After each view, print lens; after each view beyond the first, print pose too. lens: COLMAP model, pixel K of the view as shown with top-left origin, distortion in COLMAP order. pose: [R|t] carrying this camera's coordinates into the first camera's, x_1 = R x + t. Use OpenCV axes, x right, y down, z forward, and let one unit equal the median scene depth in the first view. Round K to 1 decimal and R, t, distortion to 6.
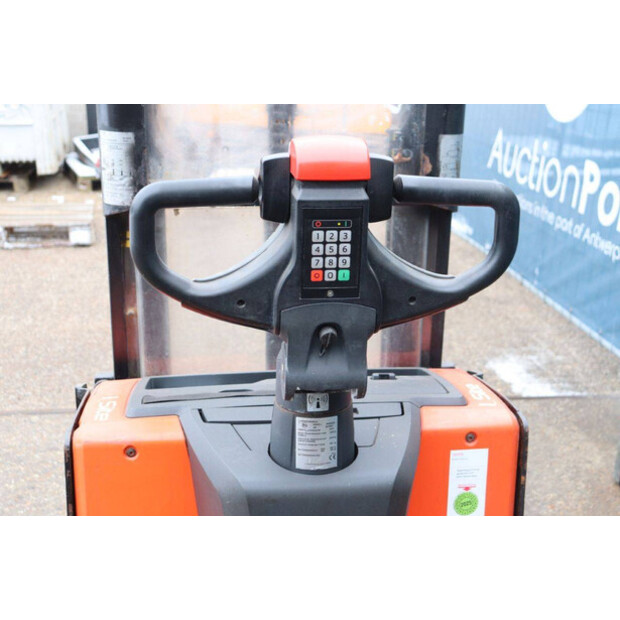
lens RADIAL K [[896.5, 0, 309.6], [0, 896.5, 307.8], [0, 0, 1]] dist [0.028635, 0.000000]
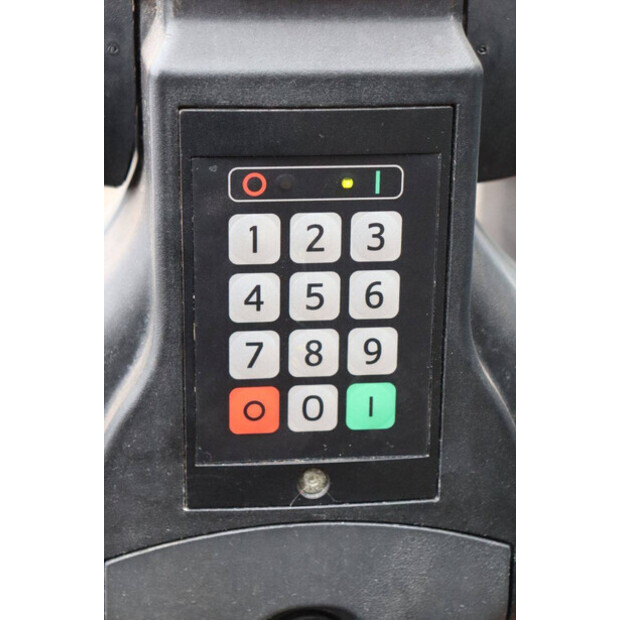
lens RADIAL K [[1447.5, 0, 309.7], [0, 1447.5, 310.3], [0, 0, 1]] dist [0.070943, 0.000000]
pose [[0.999921, -0.011943, 0.004028, 0.021147], [0.012114, 0.998888, -0.045559, -0.044636], [-0.003479, 0.045604, 0.998954, 0.628734]]
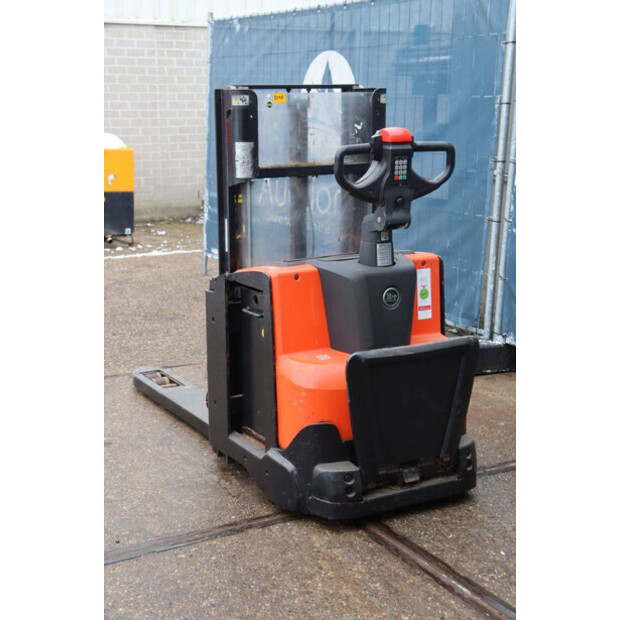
lens RADIAL K [[1063.7, 0, 309.4], [0, 1063.7, 315.6], [0, 0, 1]] dist [0.208367, 0.000000]
pose [[0.920365, -0.104556, 0.376824, -1.513210], [0.142819, 0.986904, -0.074992, 0.587504], [-0.364048, 0.122837, 0.923244, -1.867158]]
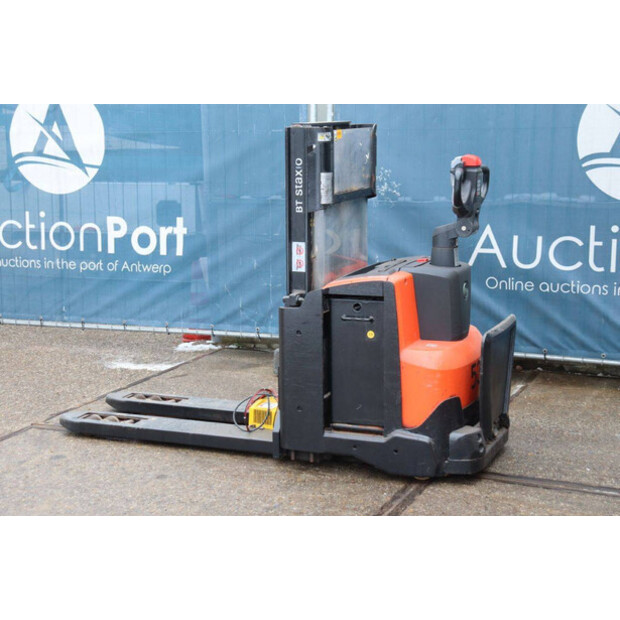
lens RADIAL K [[1192.0, 0, 310.4], [0, 1192.0, 306.5], [0, 0, 1]] dist [0.269097, 0.000000]
pose [[0.491152, -0.170172, 0.854290, -4.337426], [0.293552, 0.955699, 0.021602, 0.091286], [-0.820120, 0.240169, 0.519348, -0.767656]]
